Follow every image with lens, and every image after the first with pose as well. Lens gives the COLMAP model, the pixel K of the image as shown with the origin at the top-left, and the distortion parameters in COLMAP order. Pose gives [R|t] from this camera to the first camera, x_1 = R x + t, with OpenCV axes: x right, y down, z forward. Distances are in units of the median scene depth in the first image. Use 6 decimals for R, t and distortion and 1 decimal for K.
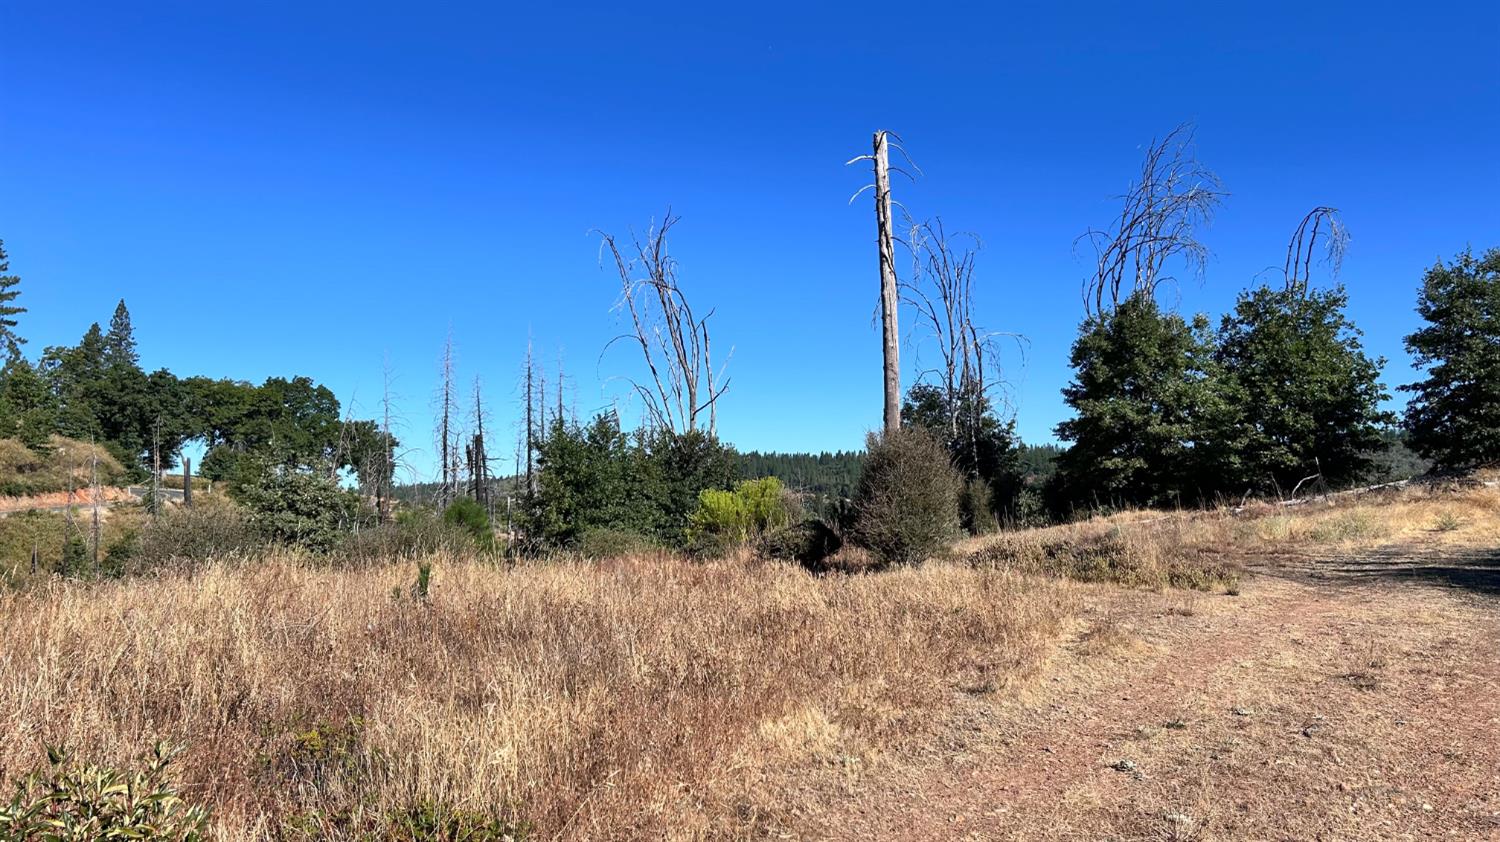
lens RADIAL K [[1108.7, 0, 759.0], [0, 1108.7, 412.7], [0, 0, 1]] dist [0.050659, -0.060104]
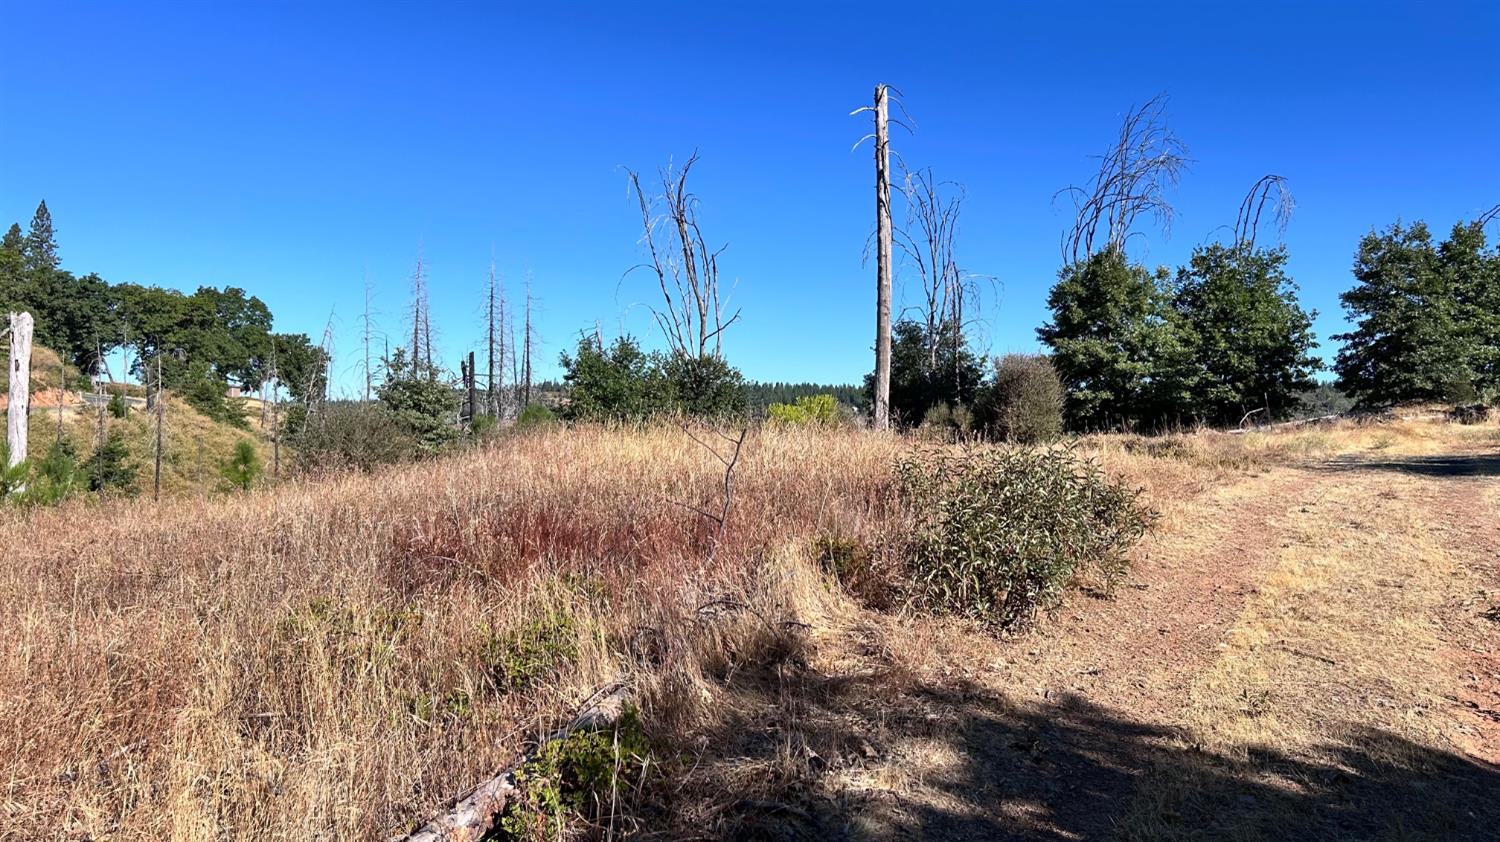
lens RADIAL K [[1108.7, 0, 744.3], [0, 1108.7, 416.8], [0, 0, 1]] dist [0.050659, -0.060104]
pose [[0.997577, 0.029929, 0.062809, -0.086367], [-0.034132, 0.997173, 0.066946, 0.002631], [-0.060627, -0.068928, 0.995778, -0.103412]]
